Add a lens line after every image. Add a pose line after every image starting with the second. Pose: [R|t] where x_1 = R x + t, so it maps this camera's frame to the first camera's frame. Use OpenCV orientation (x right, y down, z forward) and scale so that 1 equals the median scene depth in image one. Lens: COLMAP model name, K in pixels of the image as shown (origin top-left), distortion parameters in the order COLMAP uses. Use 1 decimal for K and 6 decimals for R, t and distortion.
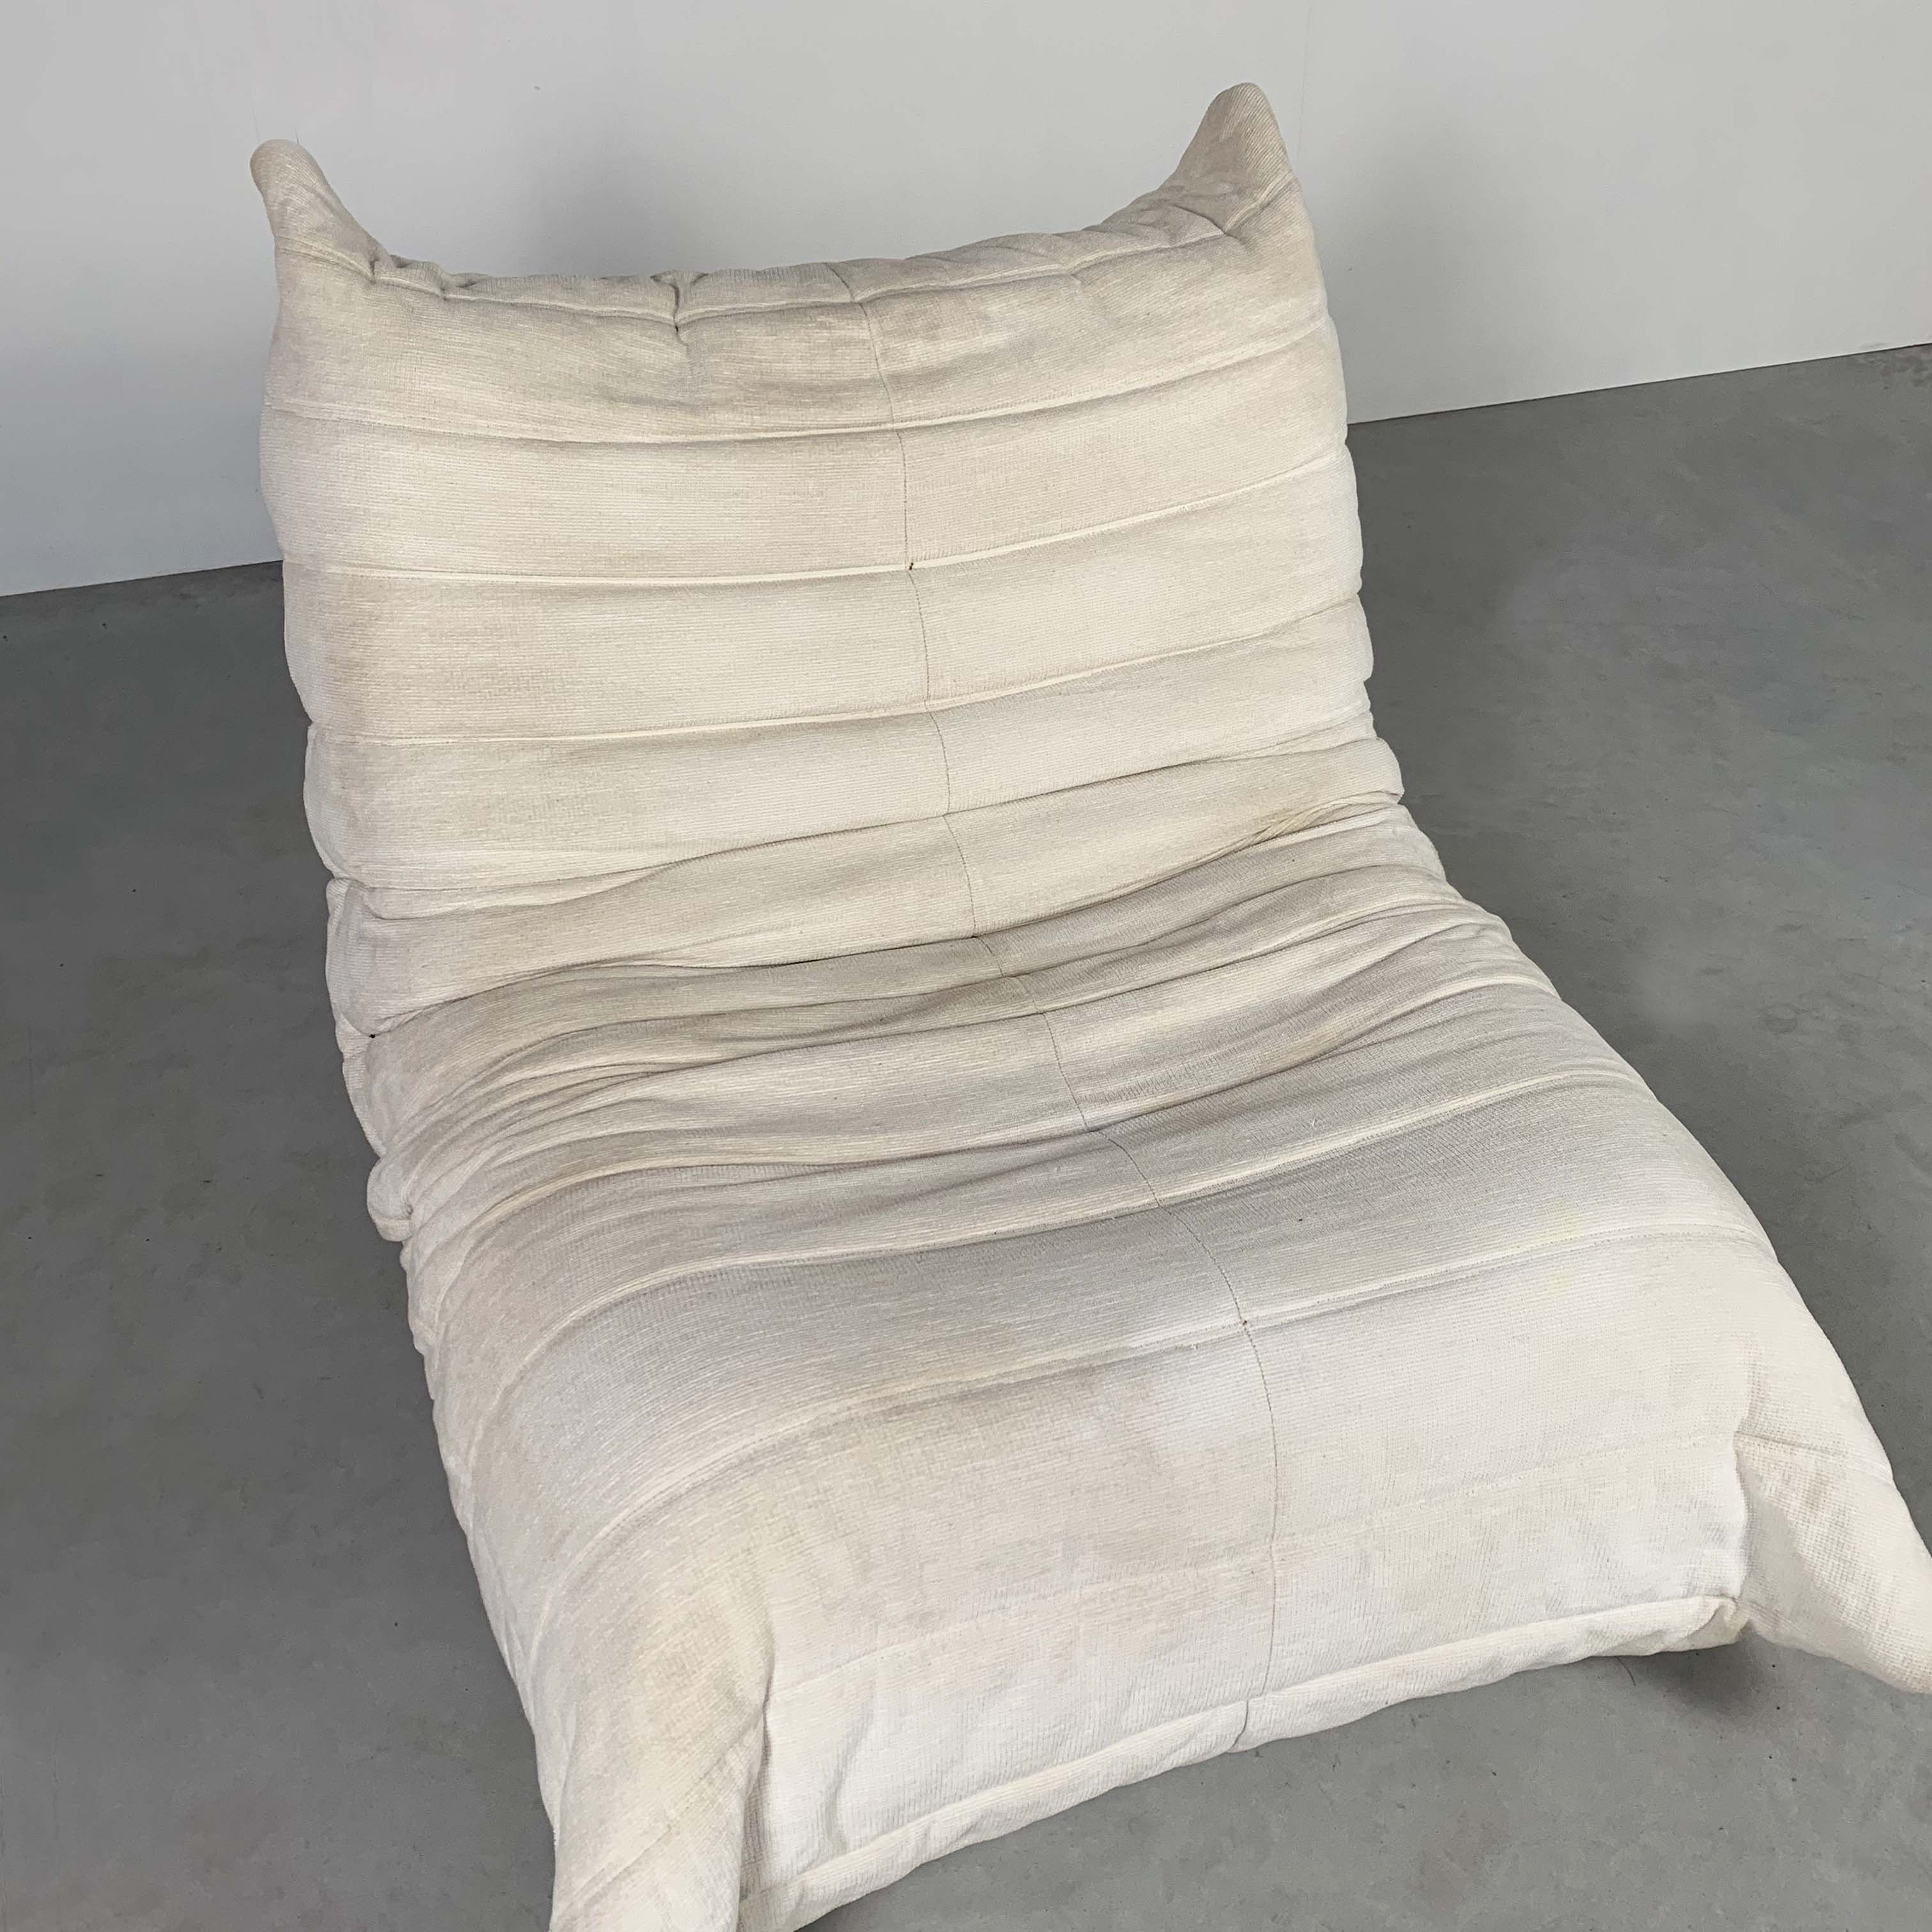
lens RADIAL K [[1908.1, 0, 1004.9], [0, 1908.1, 937.0], [0, 0, 1]] dist [0.128520, -0.286575]
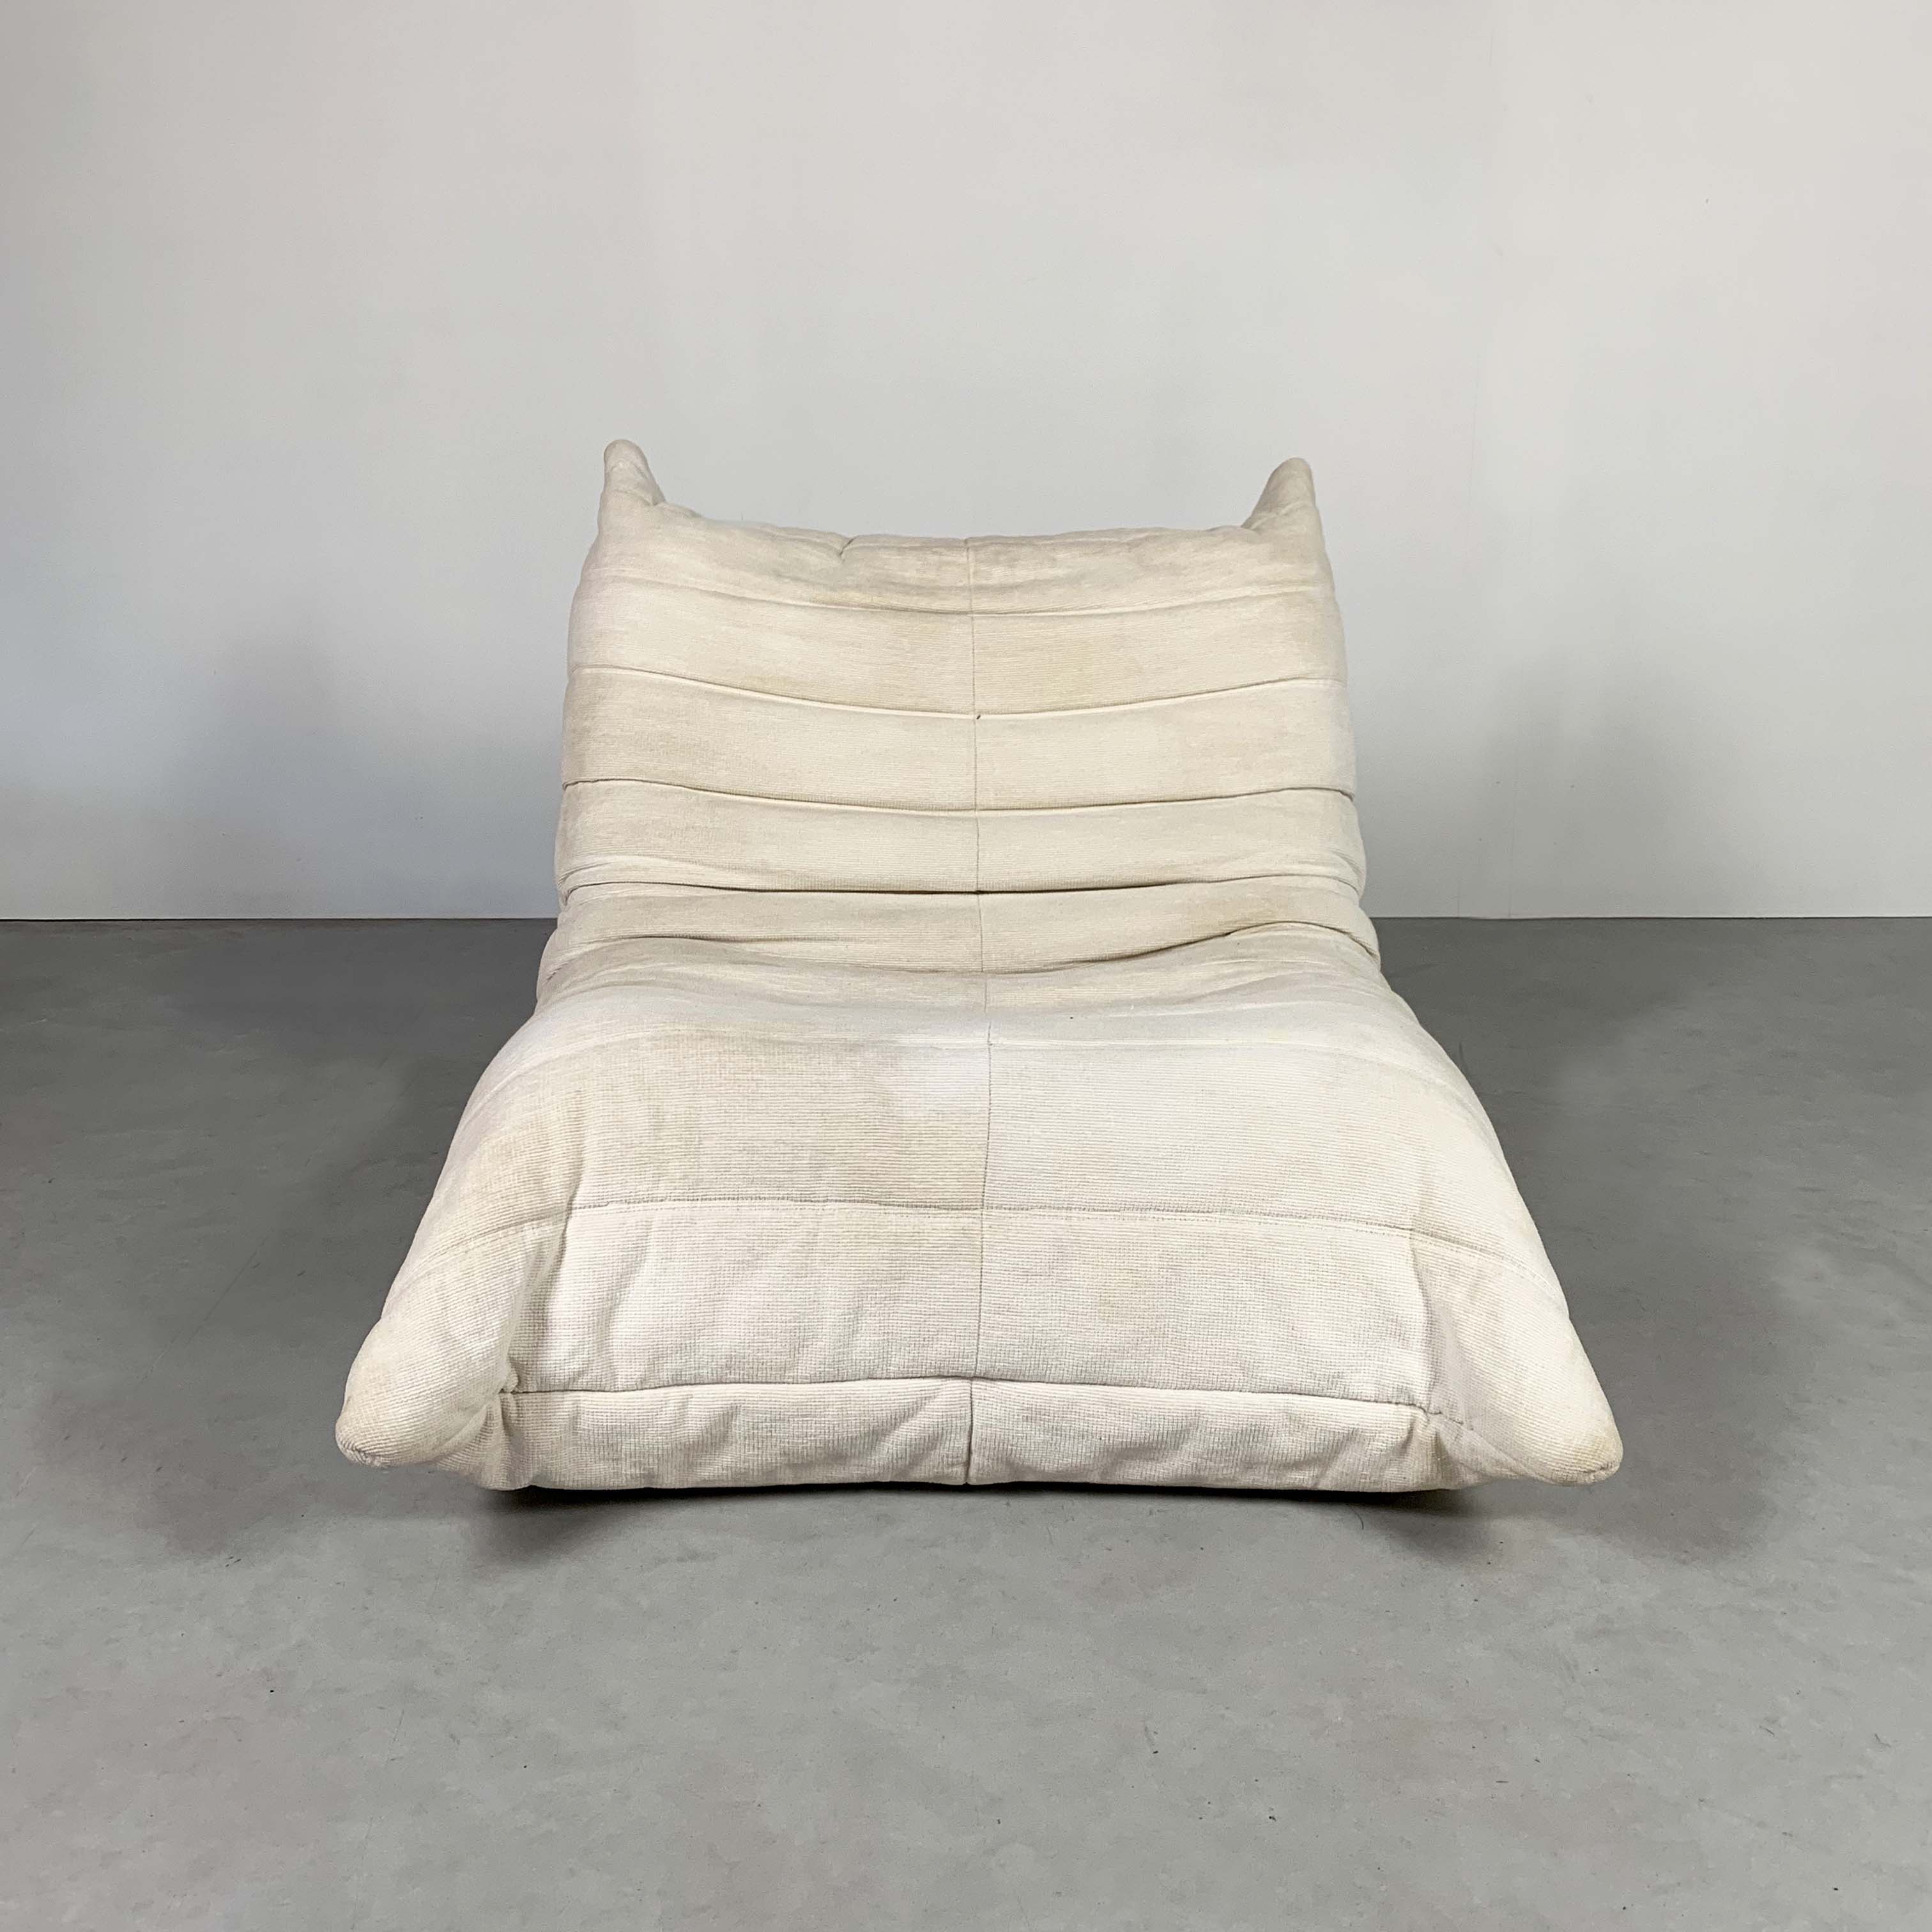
lens RADIAL K [[1808.7, 0, 988.8], [0, 1808.7, 963.7], [0, 0, 1]] dist [0.126489, 0.001249]
pose [[0.953471, 0.065717, -0.294235, 0.385681], [-0.171249, 0.921280, -0.349167, 0.463067], [0.248127, 0.383308, 0.889668, -0.102528]]
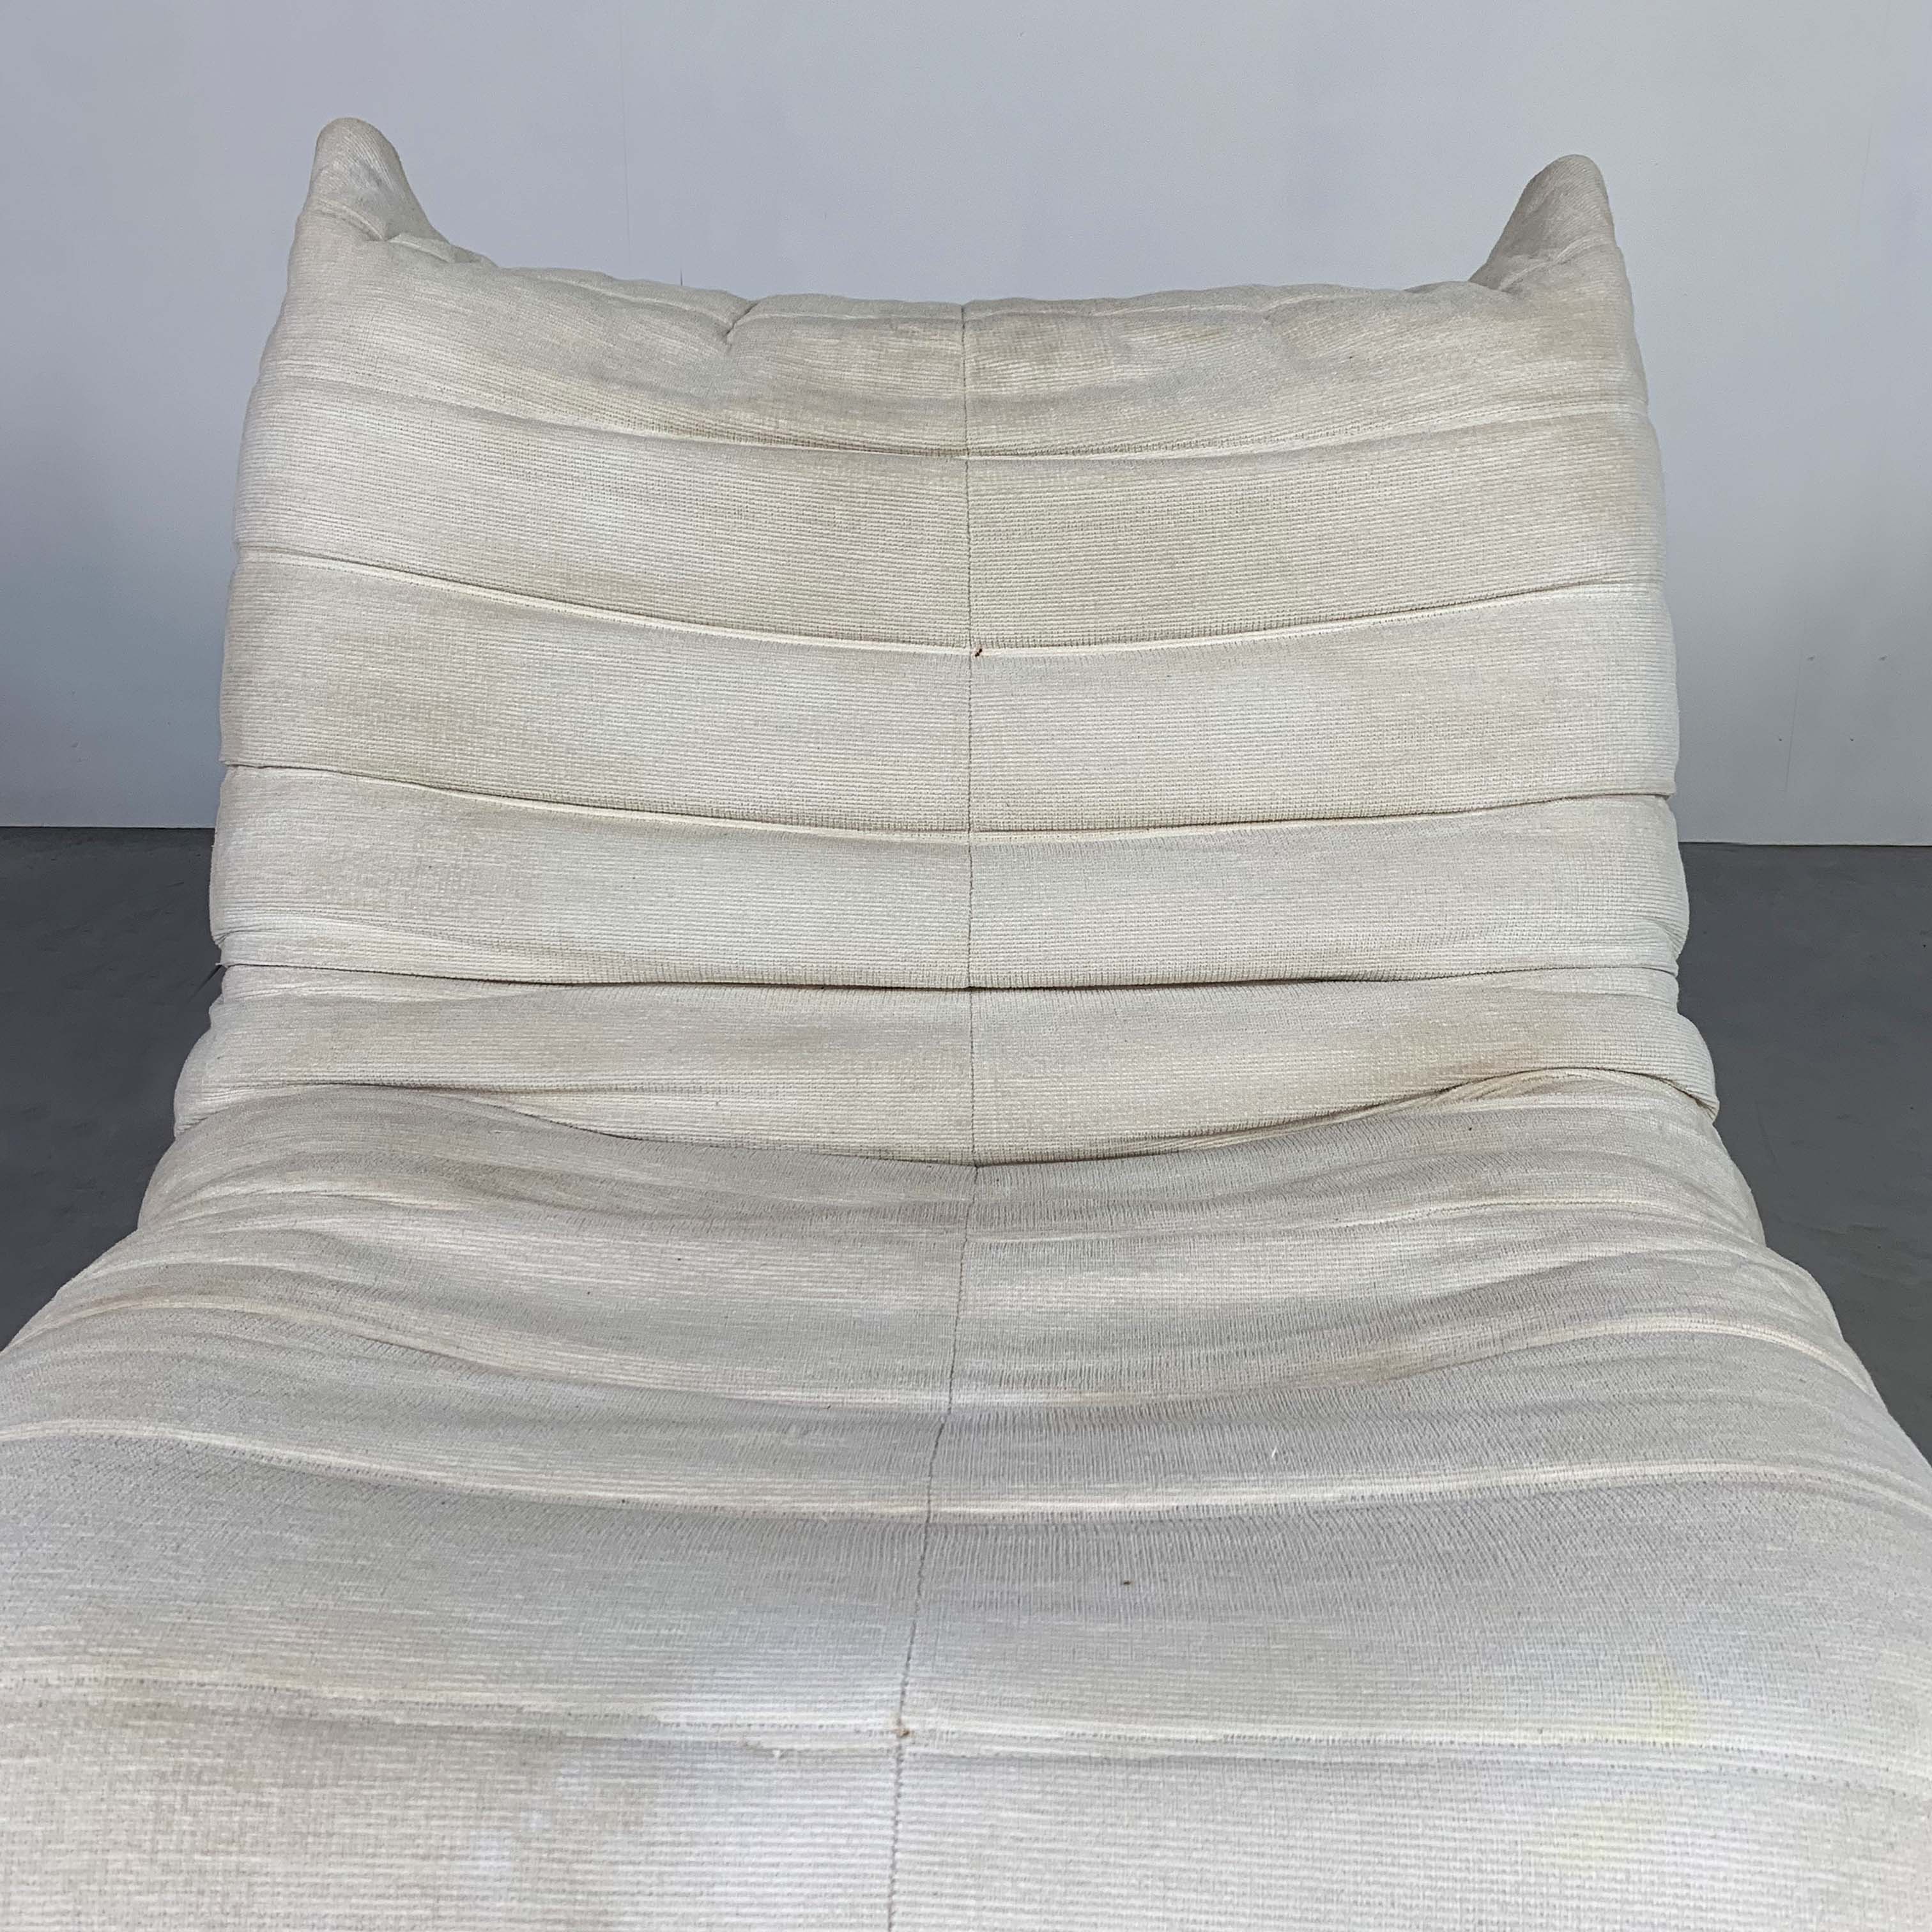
lens RADIAL K [[1908.1, 0, 1004.9], [0, 1908.1, 937.0], [0, 0, 1]] dist [0.128520, -0.286575]
pose [[0.941651, 0.111582, -0.317557, 0.225076], [-0.195352, 0.949469, -0.245656, 0.097900], [0.274099, 0.293358, 0.915866, 0.390431]]
